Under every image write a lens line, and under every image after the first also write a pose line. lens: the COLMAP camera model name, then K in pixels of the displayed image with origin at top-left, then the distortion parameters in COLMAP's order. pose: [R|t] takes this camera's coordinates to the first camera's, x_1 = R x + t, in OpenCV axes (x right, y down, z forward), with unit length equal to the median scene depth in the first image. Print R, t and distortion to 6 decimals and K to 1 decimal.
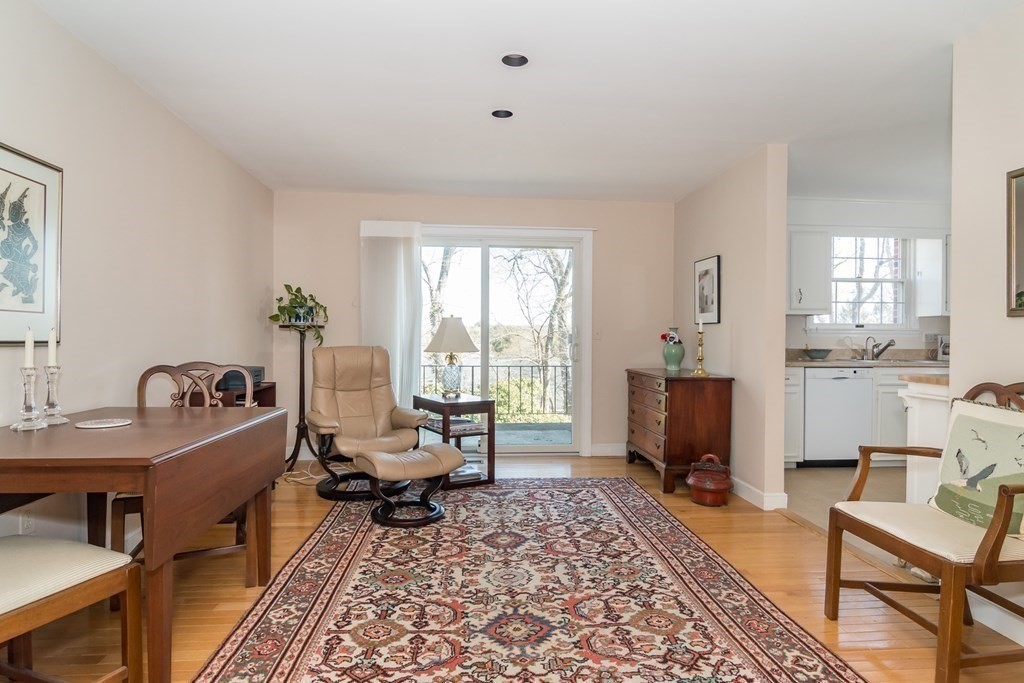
lens RADIAL K [[547.1, 0, 512.0], [0, 547.1, 341.5], [0, 0, 1]] dist [-0.002986, -0.001184]
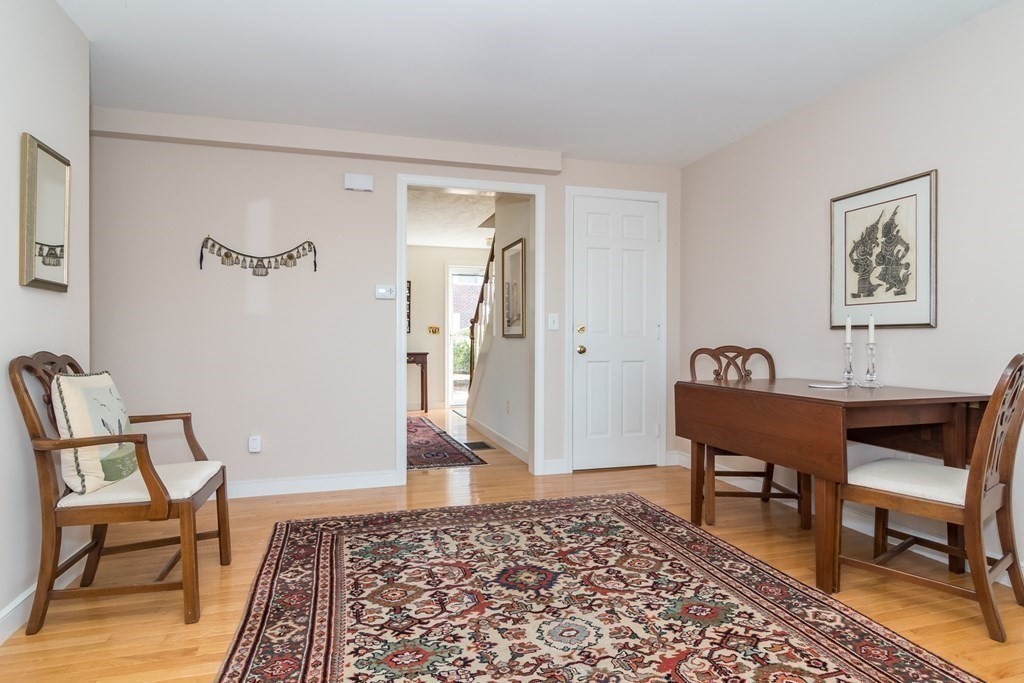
lens RADIAL K [[555.6, 0, 506.2], [0, 555.6, 344.1], [0, 0, 1]] dist [0.000186, -0.000205]
pose [[-0.980696, -0.006785, -0.195419, 0.234906], [-0.009156, 0.999895, 0.011230, 0.033247], [0.195322, 0.012802, -0.980656, 1.777871]]
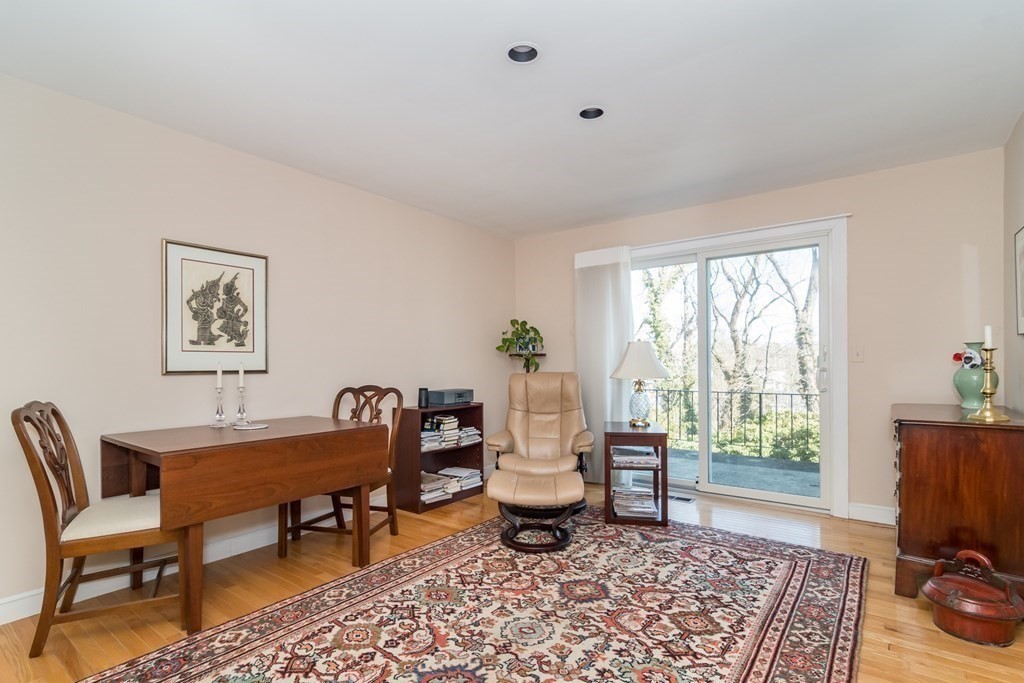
lens RADIAL K [[497.3, 0, 511.0], [0, 497.3, 365.4], [0, 0, 1]] dist [-0.001418, 0.000001]
pose [[0.741060, -0.010914, -0.671350, 0.545073], [0.009548, 0.999938, -0.005717, -0.000182], [0.671371, -0.002174, 0.741119, 0.392782]]
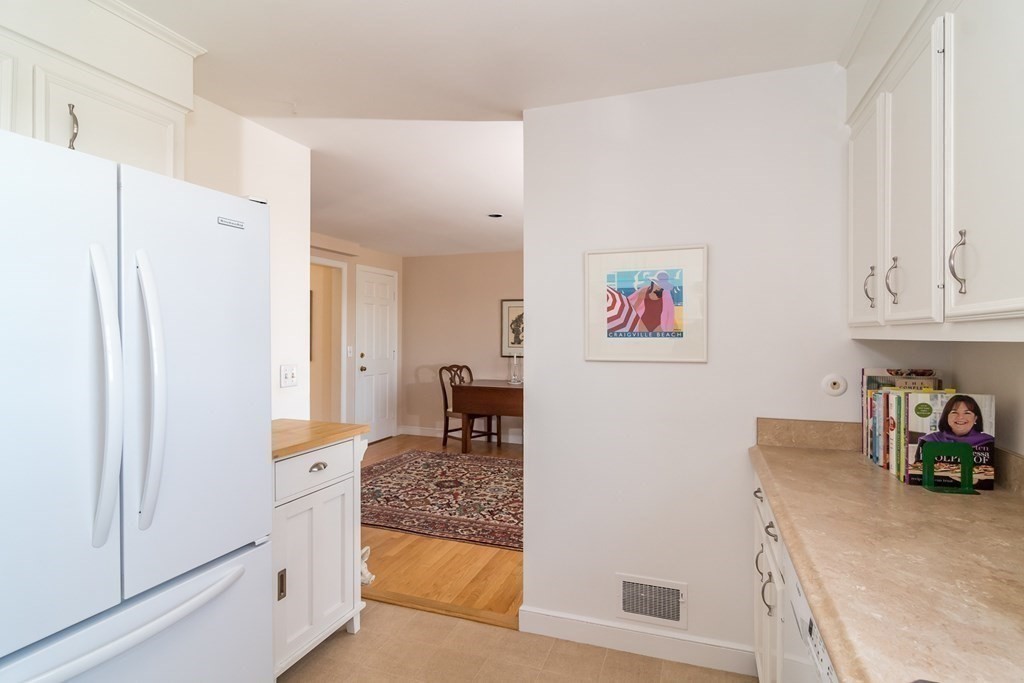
lens RADIAL K [[513.3, 0, 515.6], [0, 513.3, 335.4], [0, 0, 1]] dist [0.000599, 0.000014]
pose [[-0.424669, -0.007717, -0.905316, 1.619312], [-0.012843, 0.999914, -0.002499, -0.098359], [0.905258, 0.010566, -0.424732, 1.867017]]
